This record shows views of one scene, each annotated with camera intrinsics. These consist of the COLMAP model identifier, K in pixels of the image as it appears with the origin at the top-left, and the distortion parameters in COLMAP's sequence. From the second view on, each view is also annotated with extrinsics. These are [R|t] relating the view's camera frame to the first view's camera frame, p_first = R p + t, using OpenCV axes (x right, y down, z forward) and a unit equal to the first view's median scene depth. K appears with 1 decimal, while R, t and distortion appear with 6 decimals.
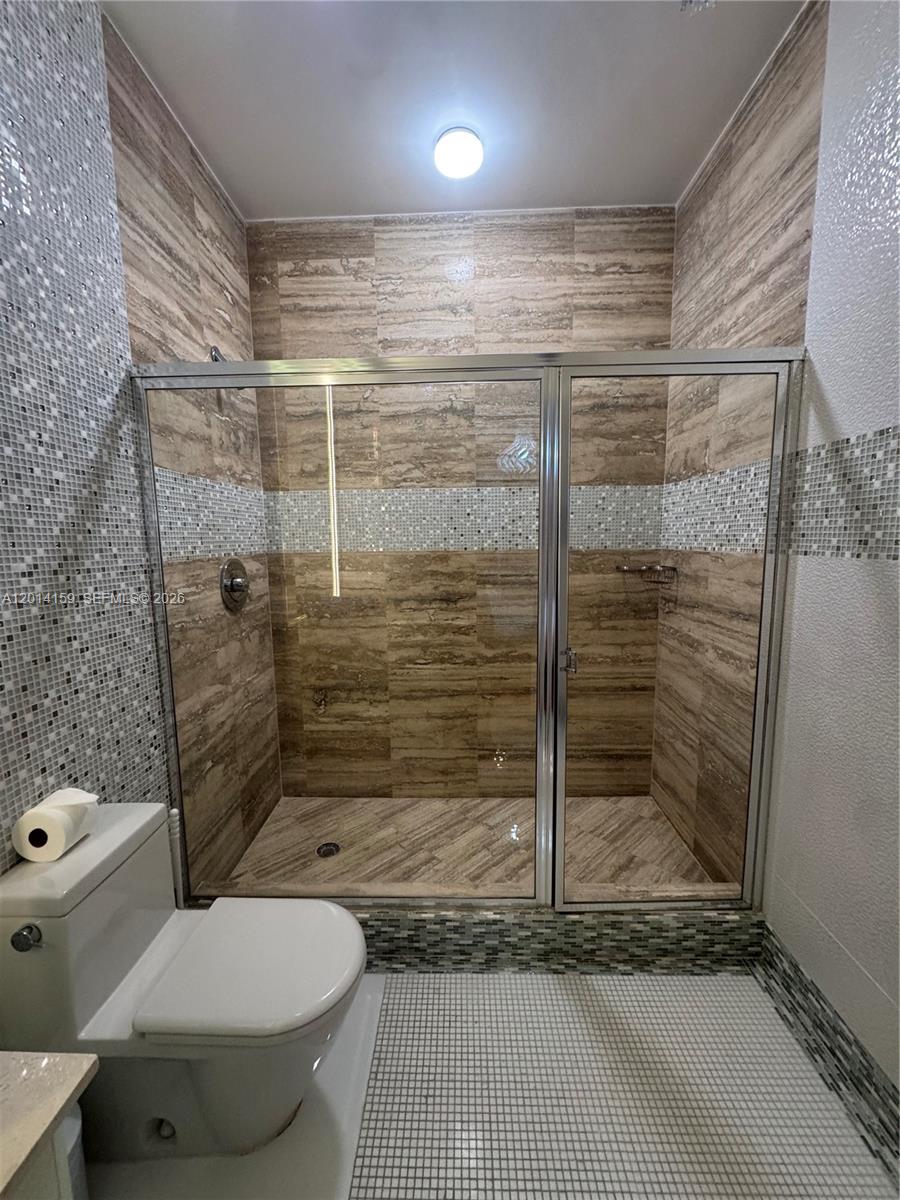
lens RADIAL K [[478.1, 0, 451.3], [0, 478.1, 599.1], [0, 0, 1]] dist [-0.001901, 0.000179]
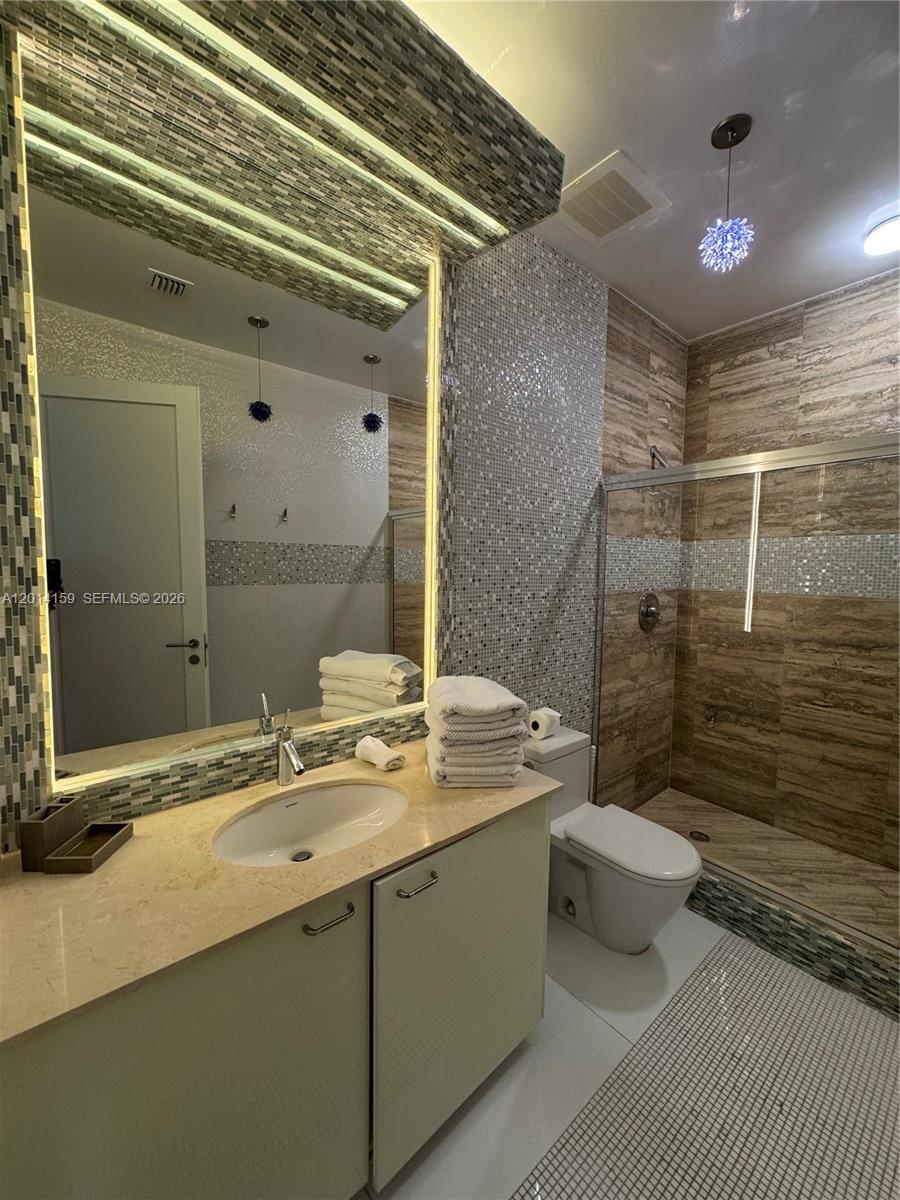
lens RADIAL K [[478.1, 0, 452.1], [0, 478.1, 602.4], [0, 0, 1]] dist [-0.001901, 0.000179]
pose [[0.663265, 0.077554, -0.744355, 0.179487], [-0.114079, 0.993470, 0.001859, 0.005062], [0.739639, 0.083682, 0.667781, -0.317123]]
